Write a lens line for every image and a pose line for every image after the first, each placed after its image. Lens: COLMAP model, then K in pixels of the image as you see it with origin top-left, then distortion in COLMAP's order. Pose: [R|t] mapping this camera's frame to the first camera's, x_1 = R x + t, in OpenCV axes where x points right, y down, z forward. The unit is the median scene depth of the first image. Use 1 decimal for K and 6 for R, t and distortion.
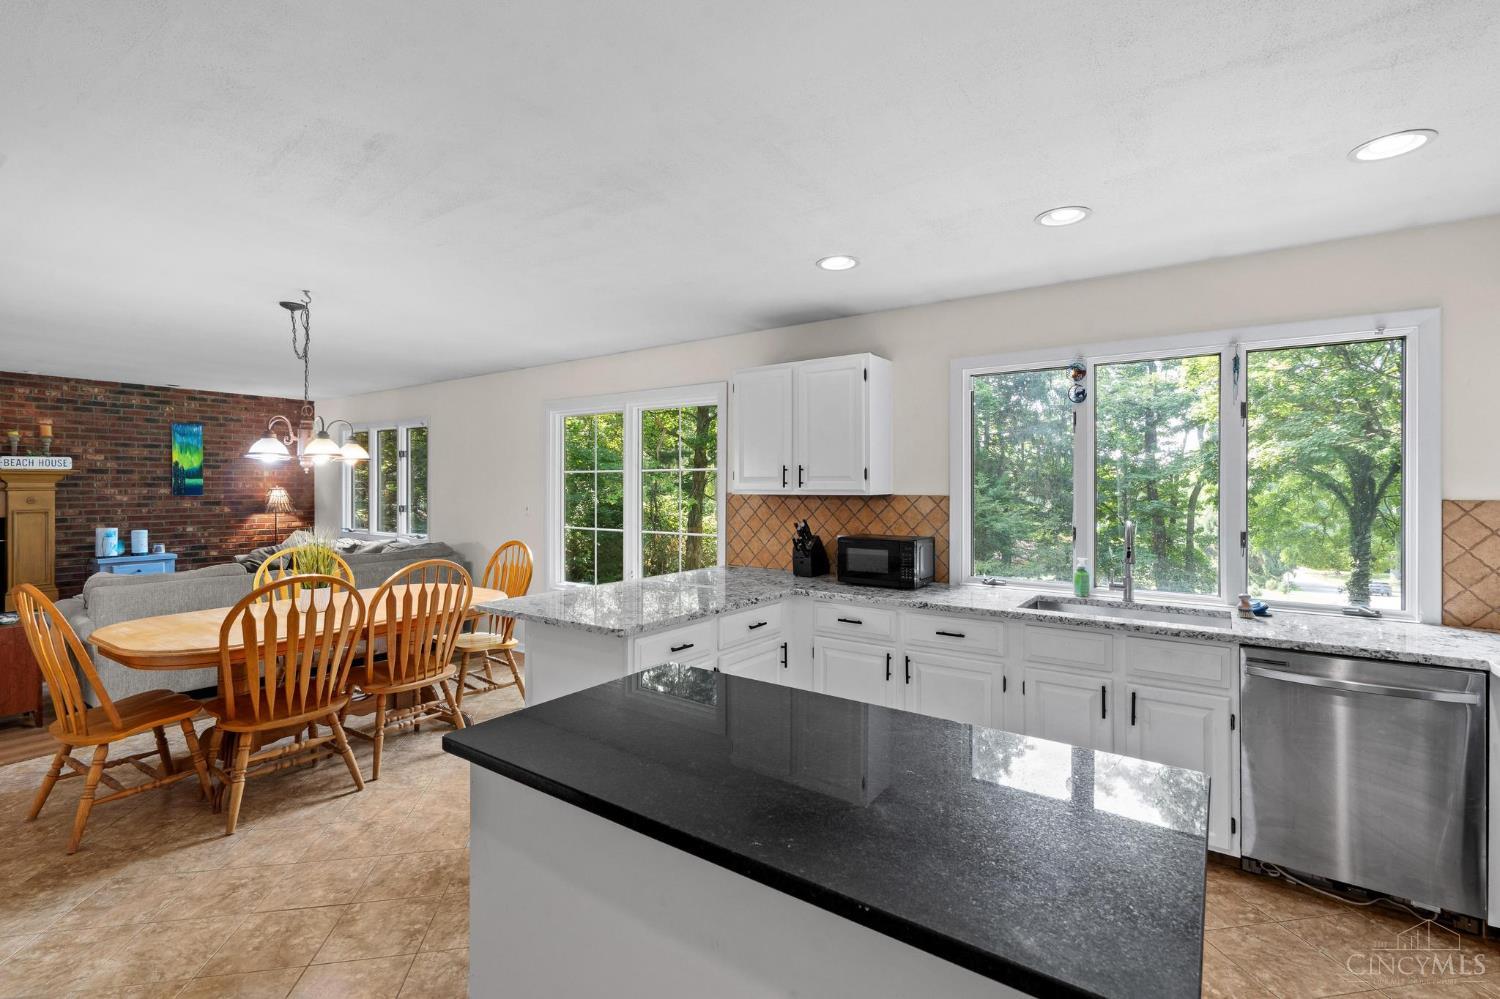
lens RADIAL K [[678.4, 0, 745.5], [0, 678.4, 484.2], [0, 0, 1]] dist [-0.005911, 0.001284]
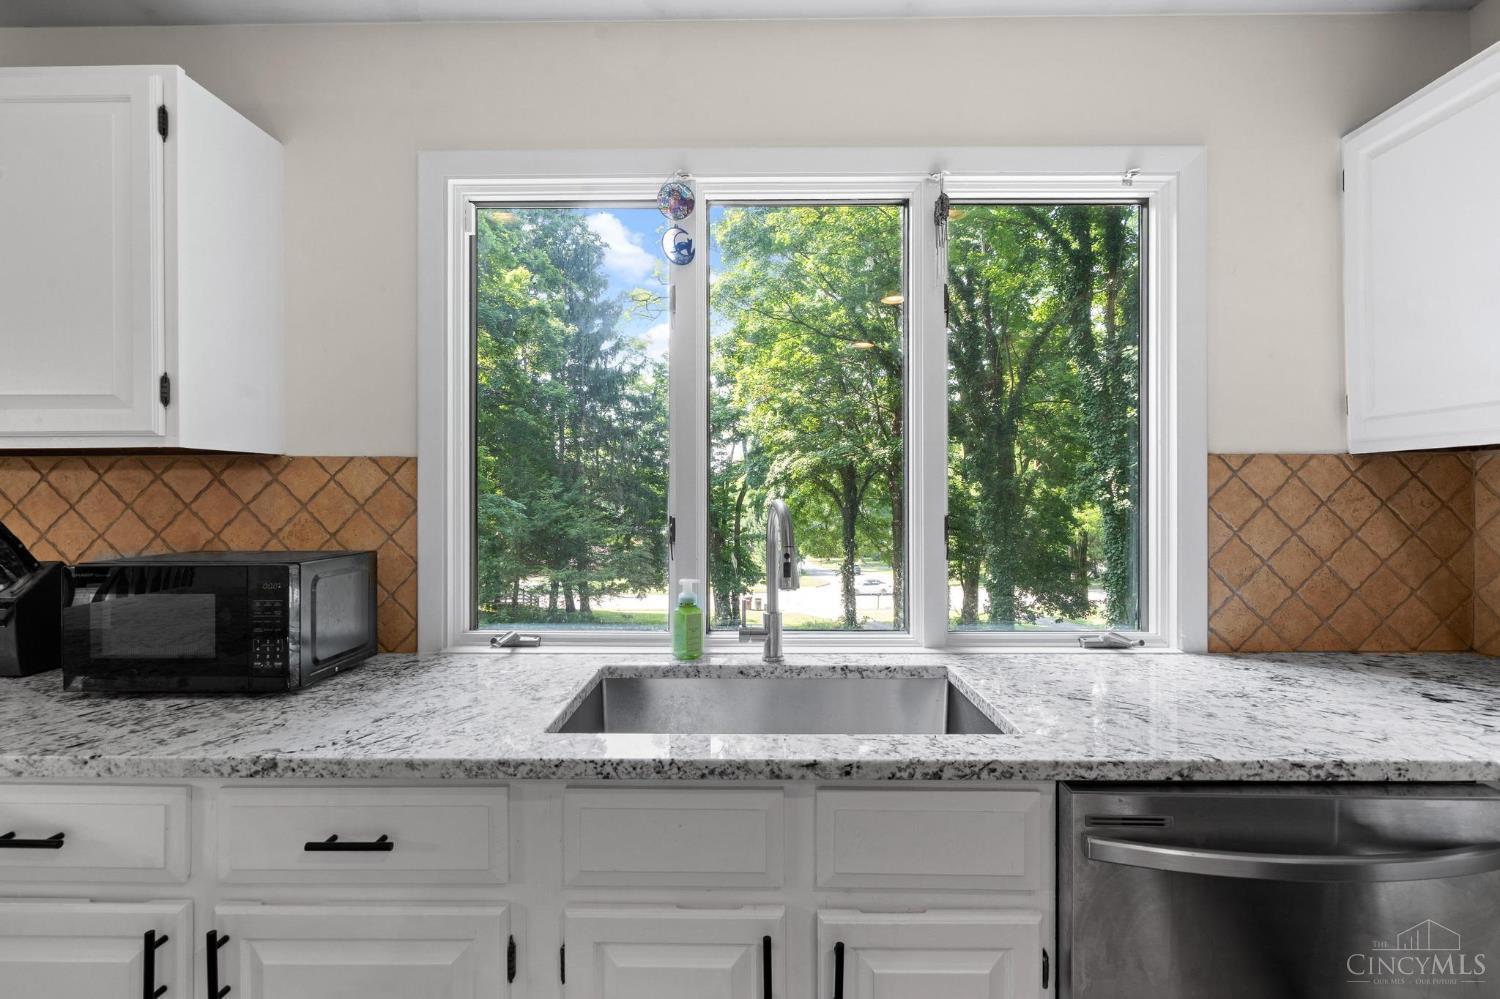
lens RADIAL K [[678.4, 0, 749.2], [0, 678.4, 494.7], [0, 0, 1]] dist [-0.005911, 0.001284]
pose [[0.821274, -0.003197, 0.570525, 0.181948], [0.001550, 0.999993, 0.003372, 0.033086], [-0.570532, -0.001886, 0.821273, 0.410376]]
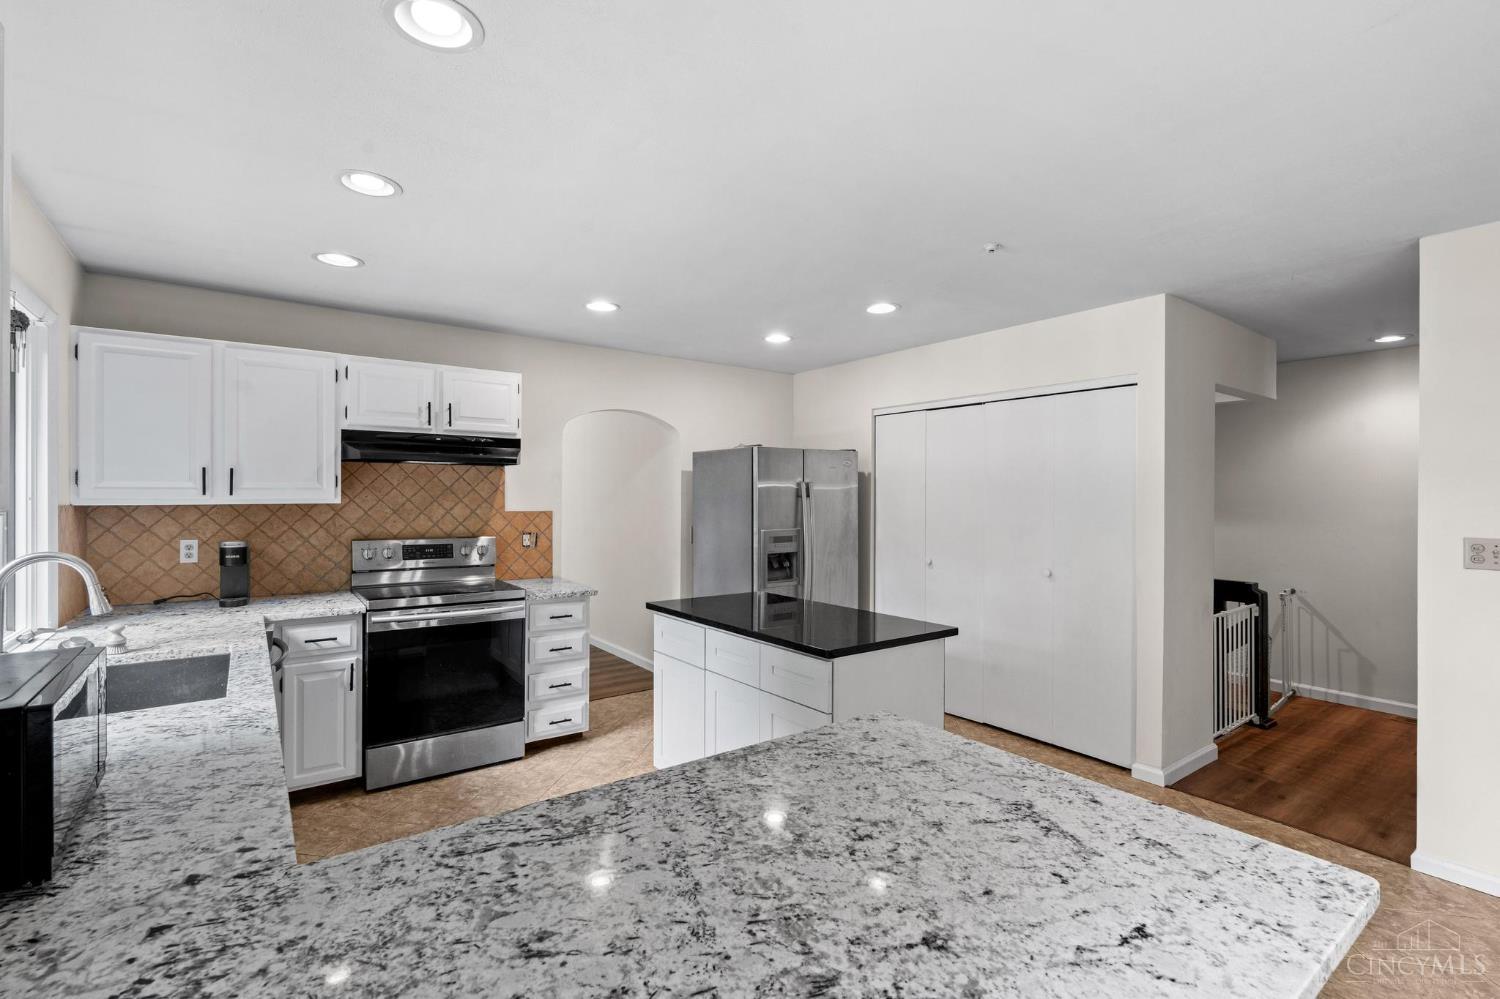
lens RADIAL K [[678.4, 0, 743.4], [0, 678.4, 506.9], [0, 0, 1]] dist [-0.005911, 0.001284]
pose [[-0.946770, -0.012504, 0.321668, -0.147200], [-0.007409, 0.999827, 0.017058, -0.000612], [-0.321826, 0.013767, -0.946699, 0.919004]]
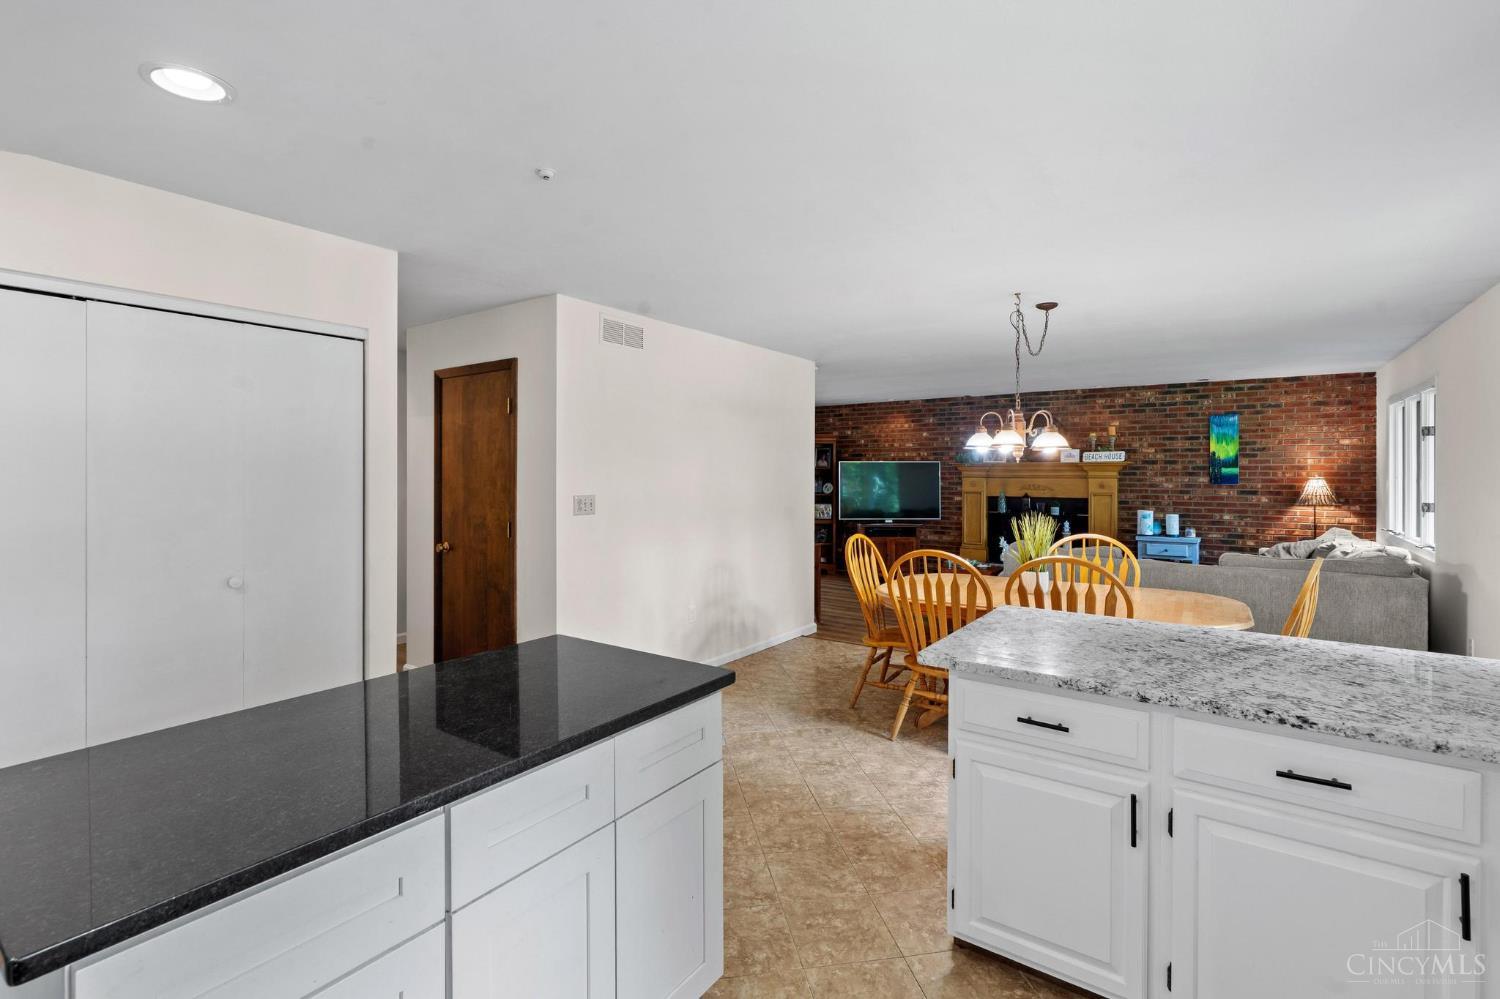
lens RADIAL K [[678.4, 0, 743.3], [0, 678.4, 475.2], [0, 0, 1]] dist [-0.005911, 0.001284]
pose [[-0.005534, 0.001605, -0.999983, 0.331862], [0.000091, 0.999999, 0.001604, 0.001910], [0.999985, -0.000082, -0.005534, 0.434058]]
